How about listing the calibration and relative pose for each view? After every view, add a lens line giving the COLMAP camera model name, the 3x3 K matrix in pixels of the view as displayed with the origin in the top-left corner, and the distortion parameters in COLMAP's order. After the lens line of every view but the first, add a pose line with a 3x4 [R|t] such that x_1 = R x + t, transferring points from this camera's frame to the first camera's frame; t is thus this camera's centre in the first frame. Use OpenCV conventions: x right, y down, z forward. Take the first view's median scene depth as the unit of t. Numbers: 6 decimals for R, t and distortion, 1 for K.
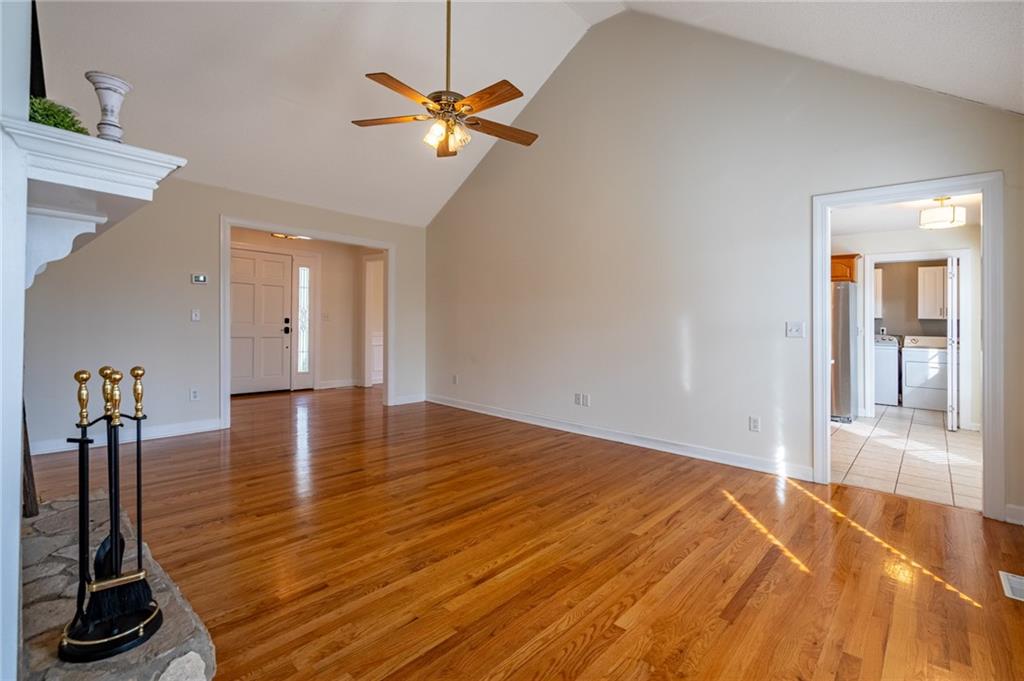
lens RADIAL K [[481.7, 0, 512.0], [0, 481.7, 340.5], [0, 0, 1]] dist [0.000326, 0.000211]
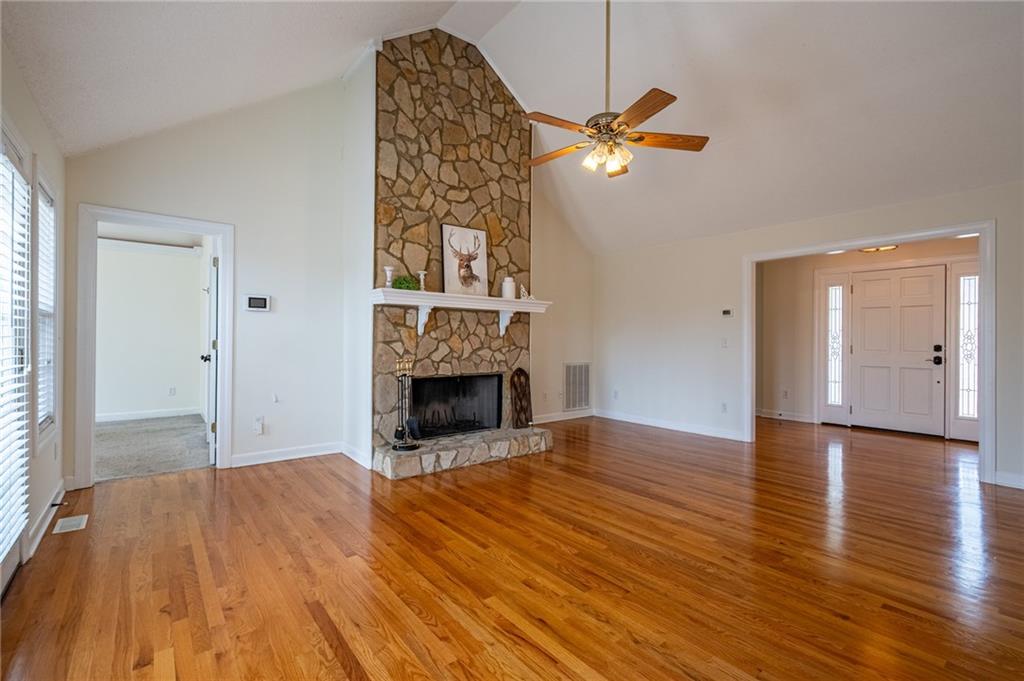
lens RADIAL K [[452.4, 0, 512.0], [0, 452.4, 340.5], [0, 0, 1]] dist [-0.003689, -0.000335]
pose [[-0.175532, -0.028360, -0.984065, 0.736240], [-0.047183, 0.998679, -0.020365, -0.010996], [0.983342, 0.042857, -0.176638, 0.845948]]
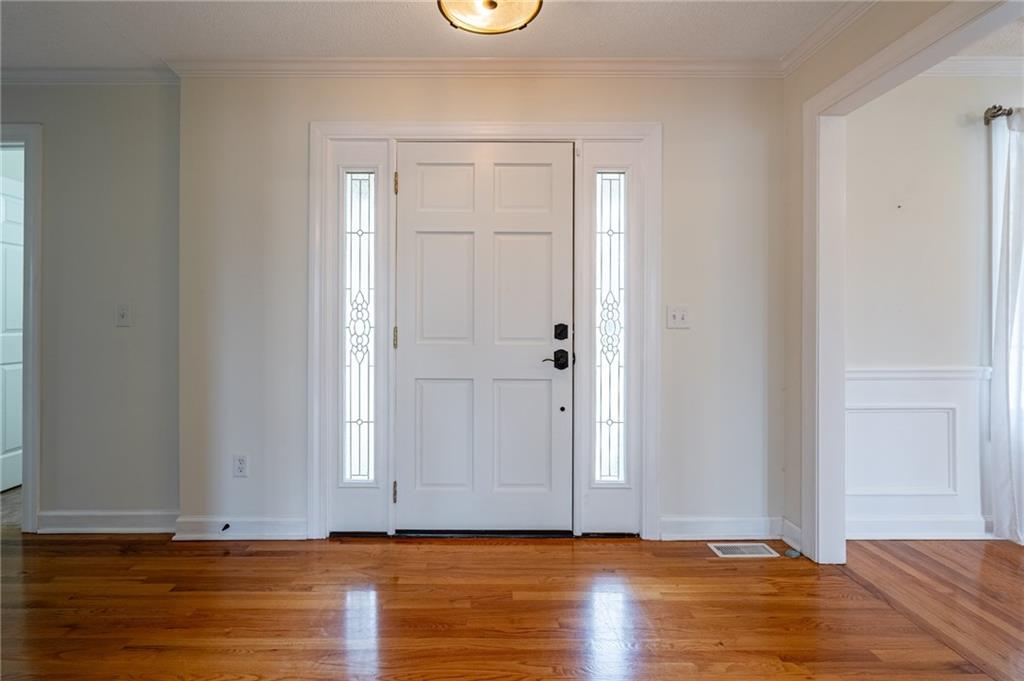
lens RADIAL K [[452.4, 0, 512.0], [0, 452.4, 340.5], [0, 0, 1]] dist [-0.003689, -0.000335]
pose [[0.683886, -0.020988, -0.729287, -0.487797], [-0.010860, 0.999183, -0.038939, -0.041568], [0.729508, 0.034550, 0.683099, 1.440145]]
